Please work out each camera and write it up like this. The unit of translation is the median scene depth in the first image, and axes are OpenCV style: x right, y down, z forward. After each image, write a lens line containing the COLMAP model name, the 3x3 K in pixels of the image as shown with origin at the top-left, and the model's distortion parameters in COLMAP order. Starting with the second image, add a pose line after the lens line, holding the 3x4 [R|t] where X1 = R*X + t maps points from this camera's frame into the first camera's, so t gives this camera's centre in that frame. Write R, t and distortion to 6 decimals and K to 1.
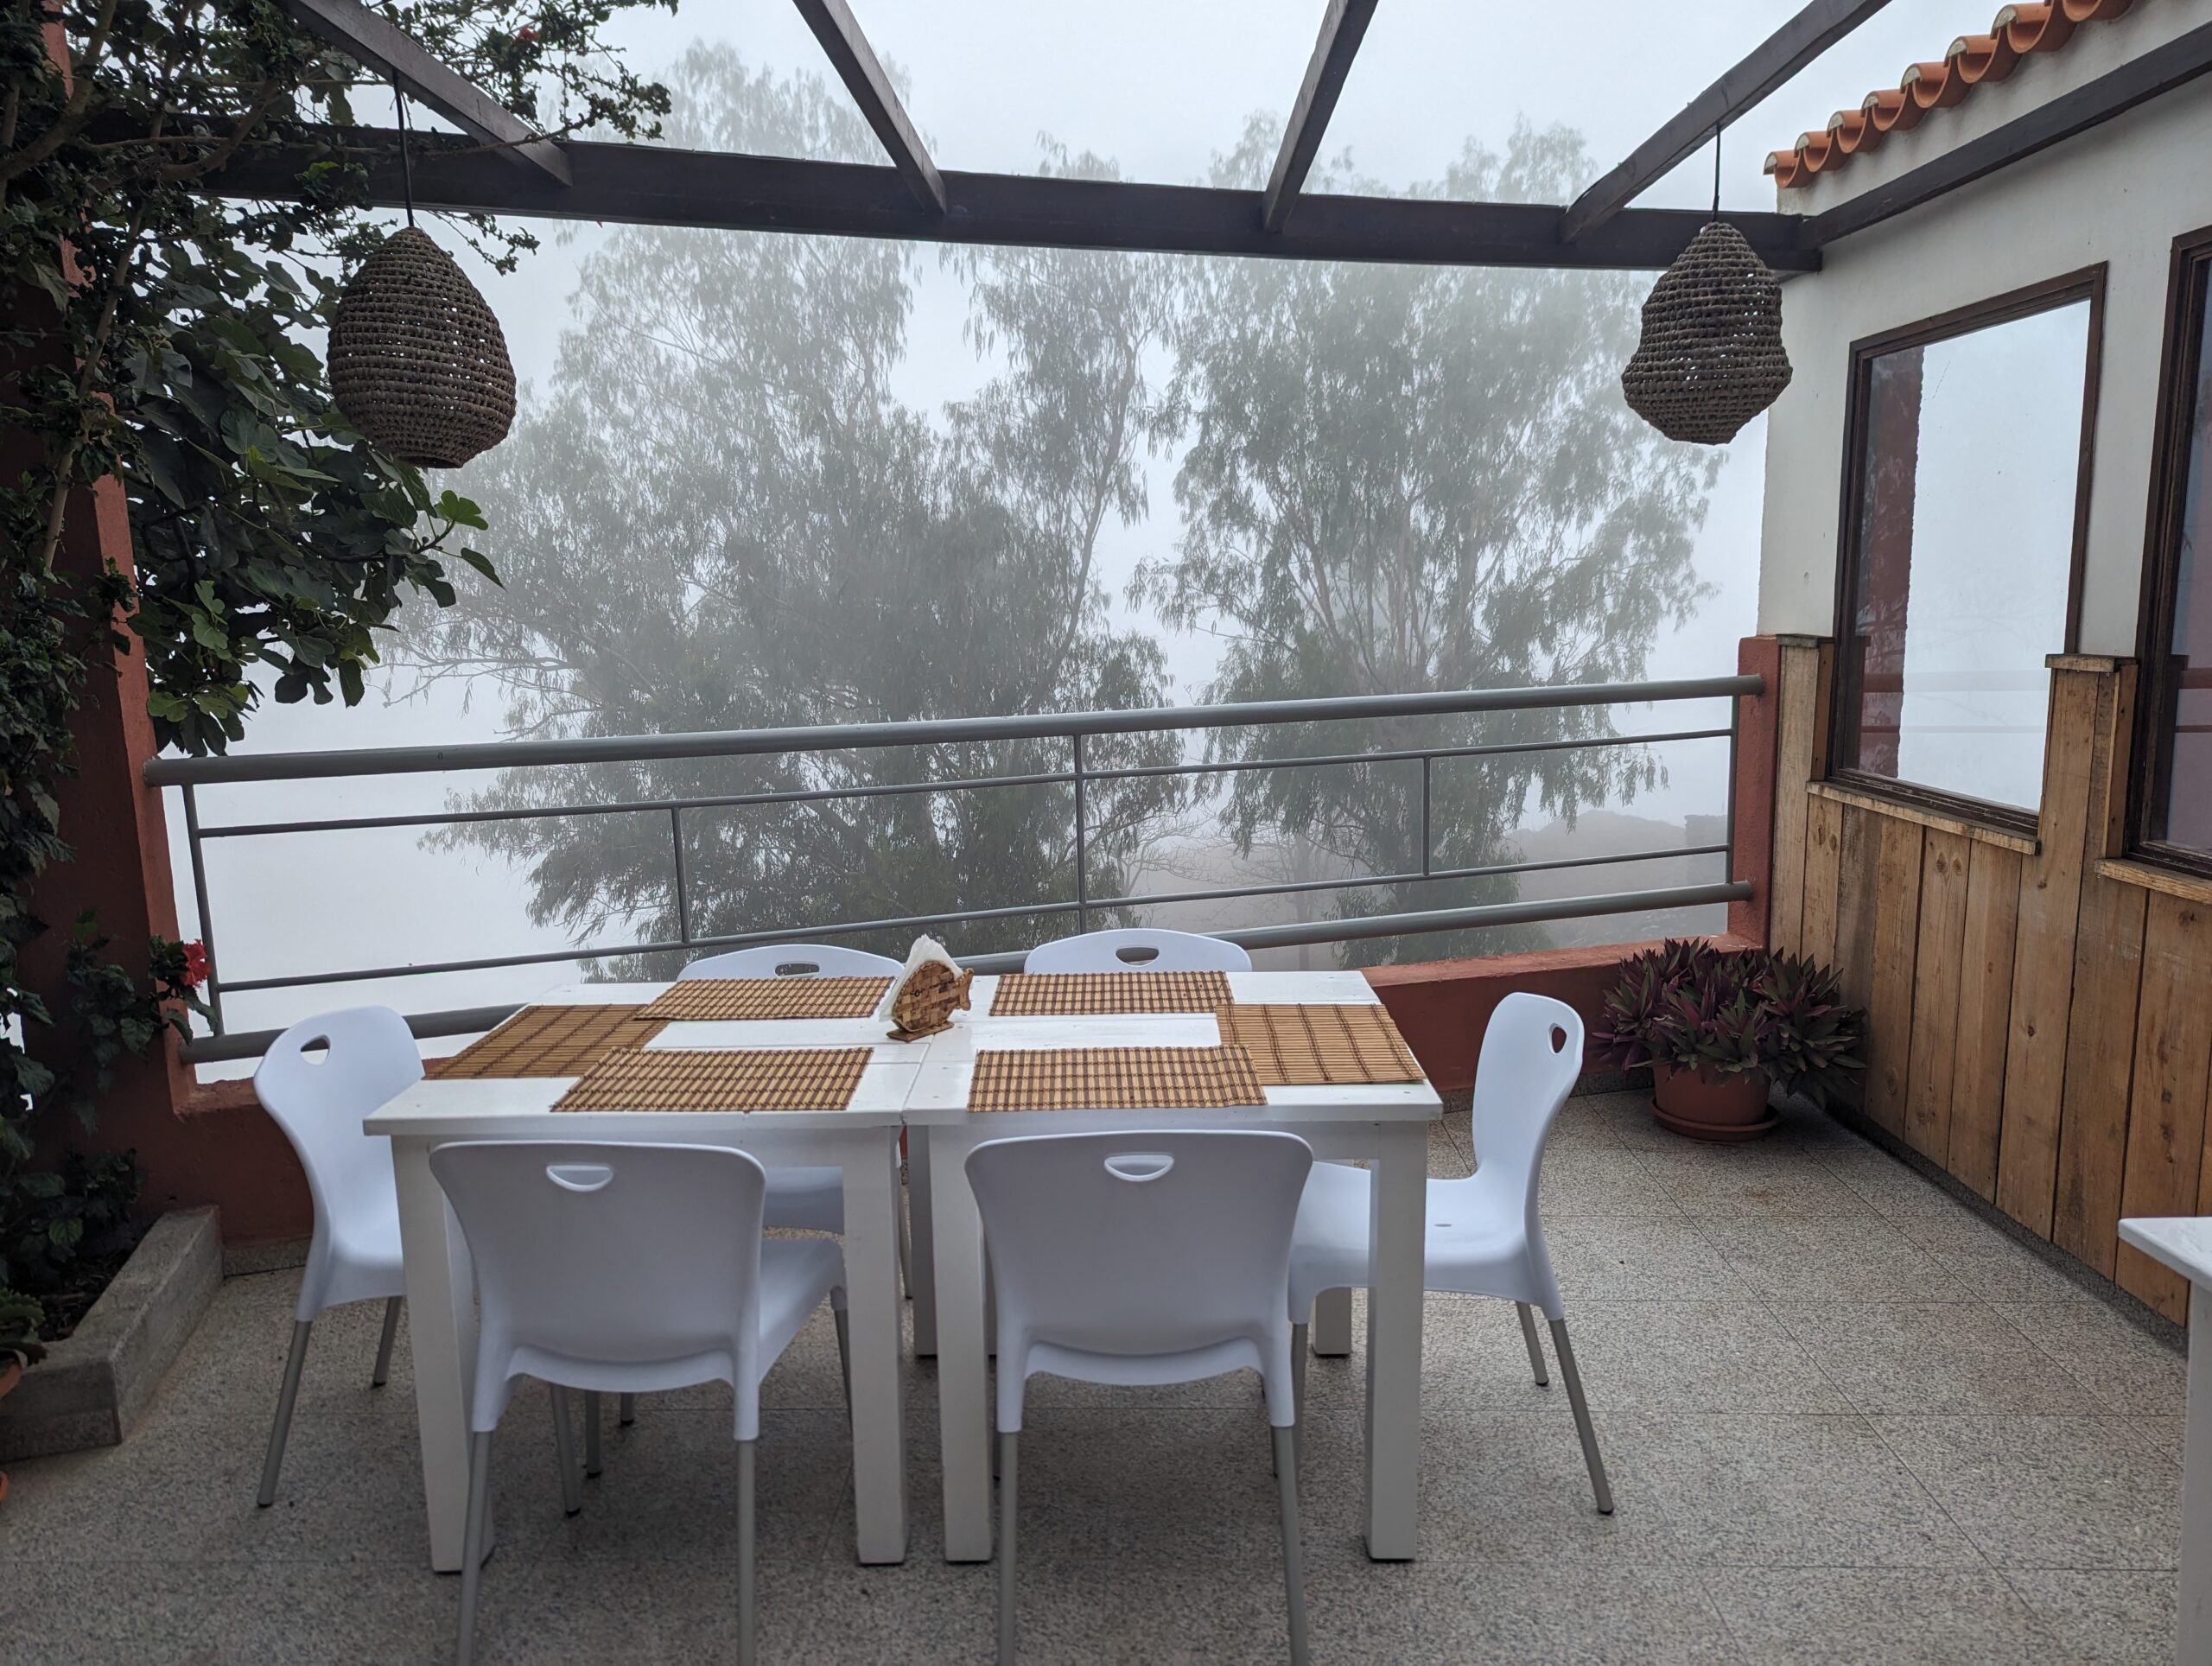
lens RADIAL K [[1579.7, 0, 1106.0], [0, 1579.7, 833.0], [0, 0, 1]] dist [0.005209, 0.002992]
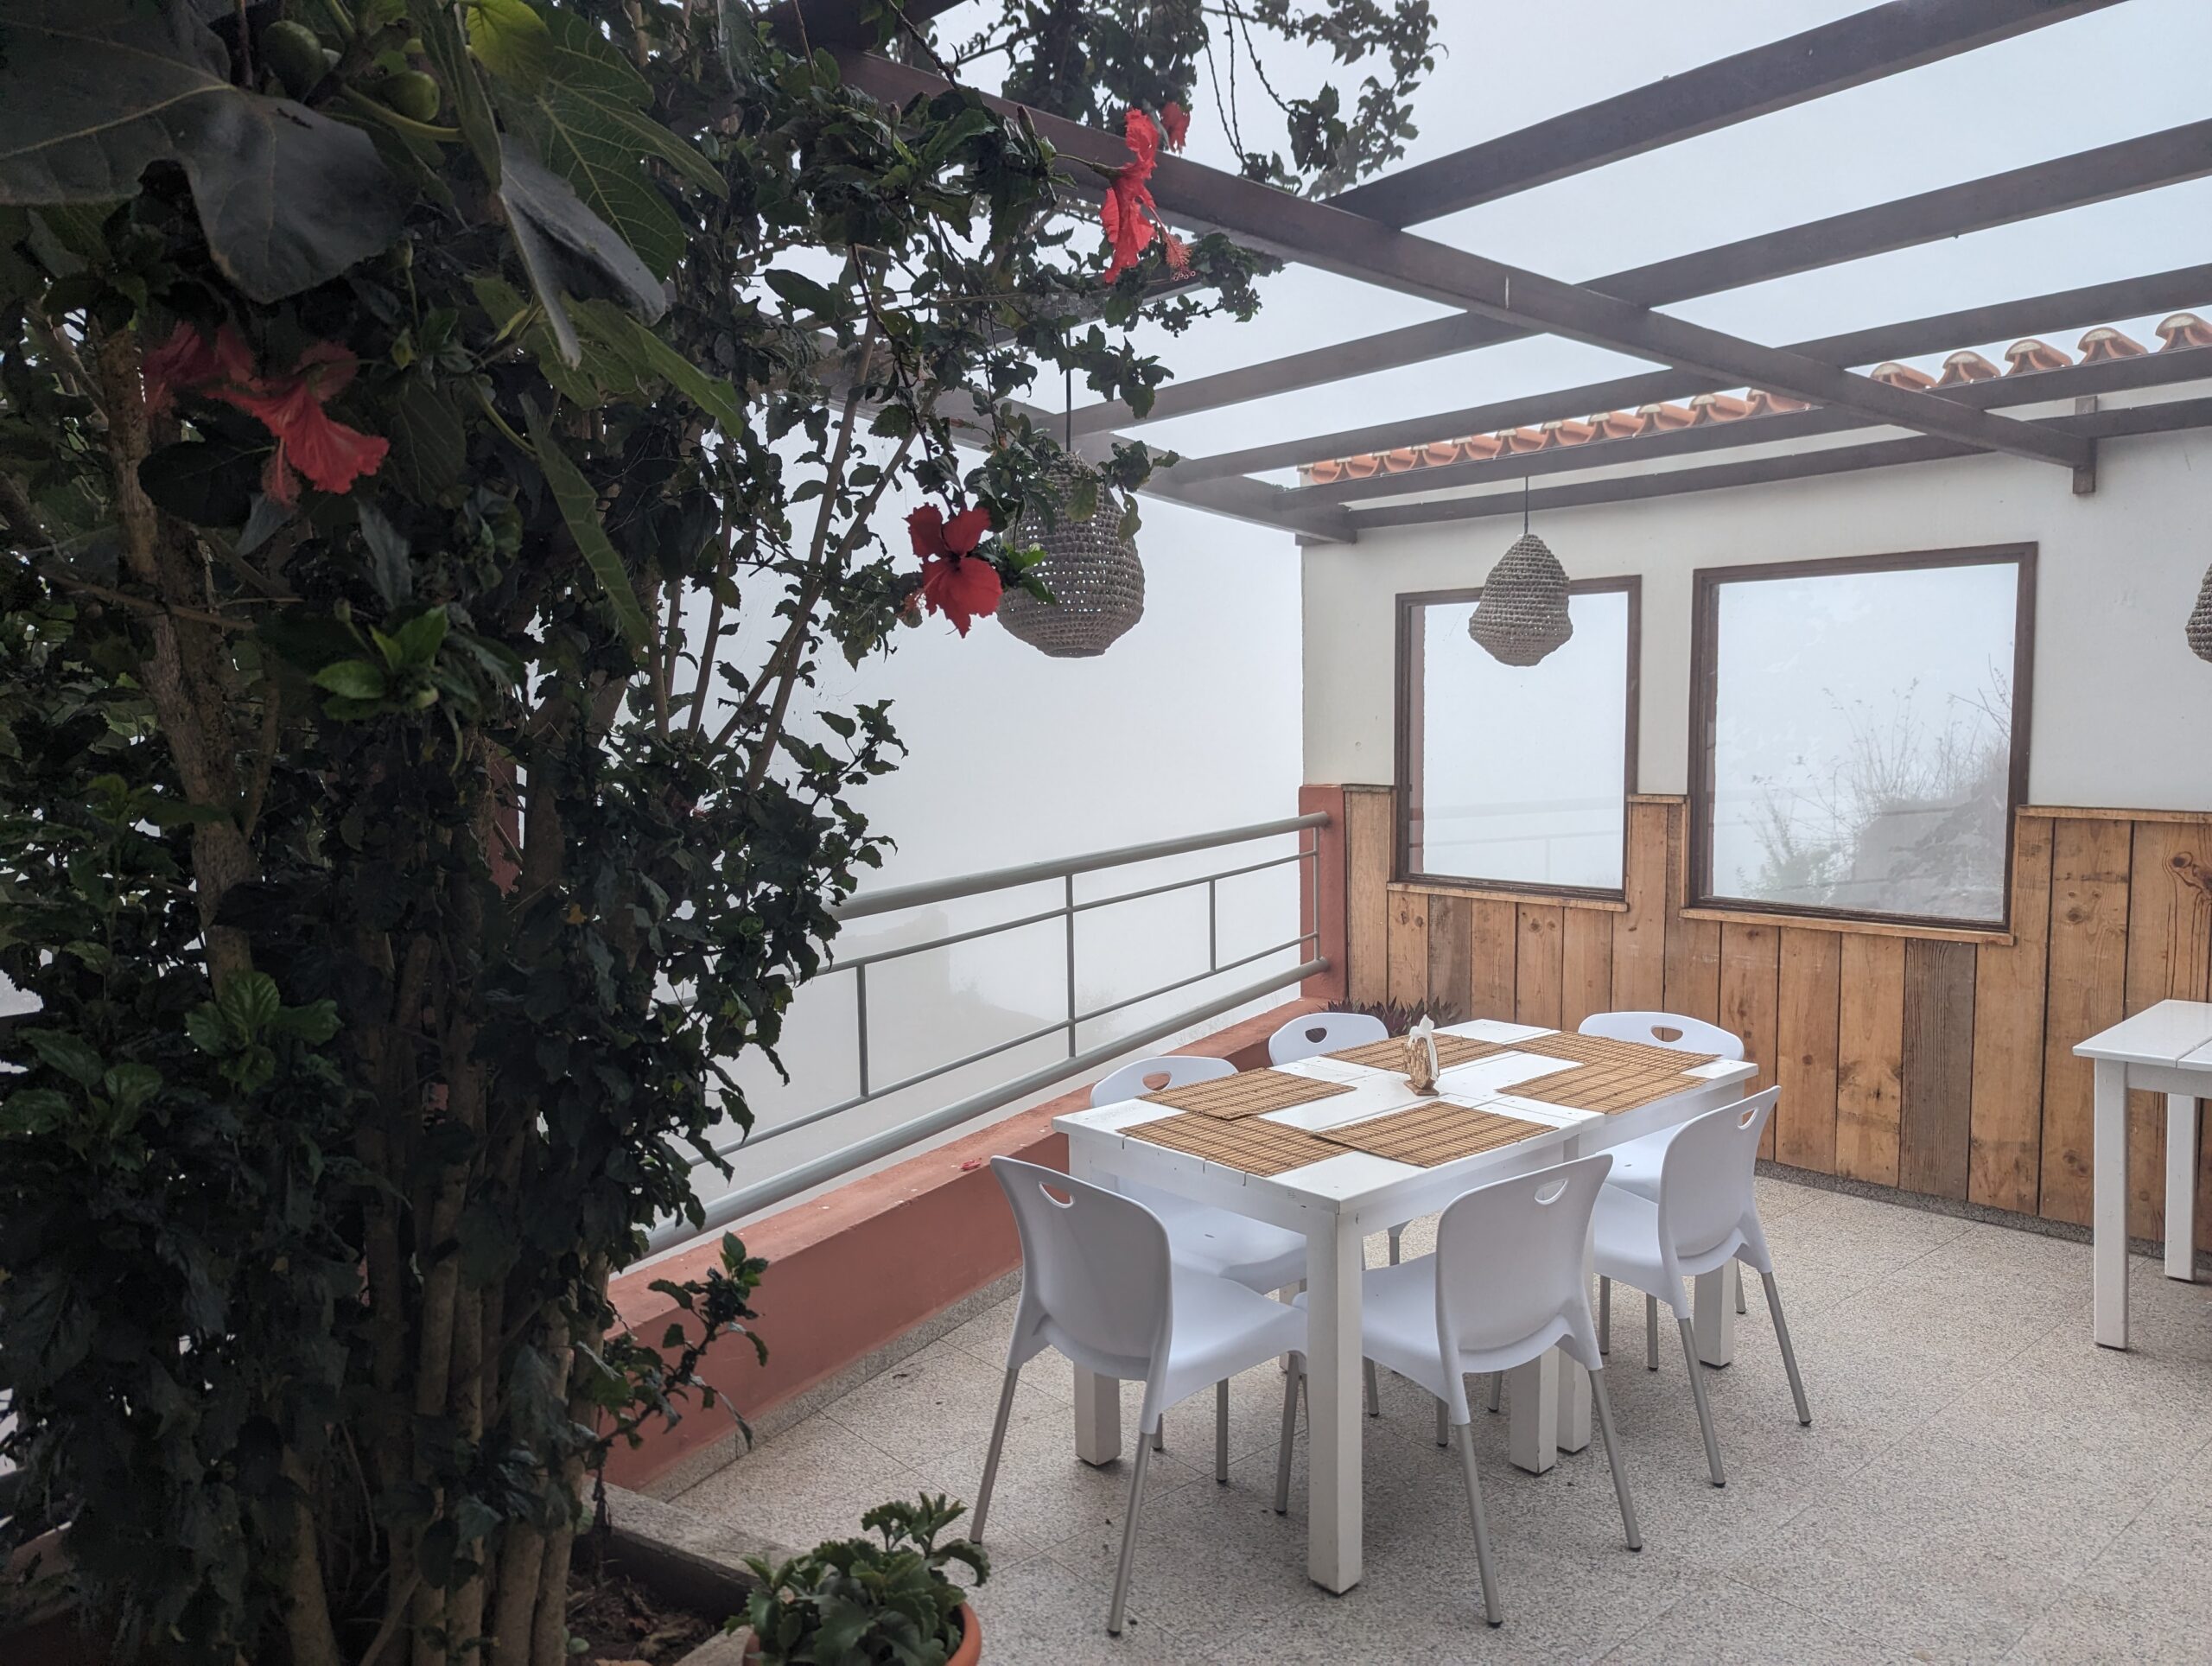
lens RADIAL K [[1506.7, 0, 1106.0], [0, 1506.7, 833.0], [0, 0, 1]] dist [0.002427, 0.000651]
pose [[0.739948, -0.033983, 0.671805, -0.849565], [0.096971, 0.993680, -0.056542, -0.030380], [-0.665637, 0.106984, 0.738567, 0.158028]]
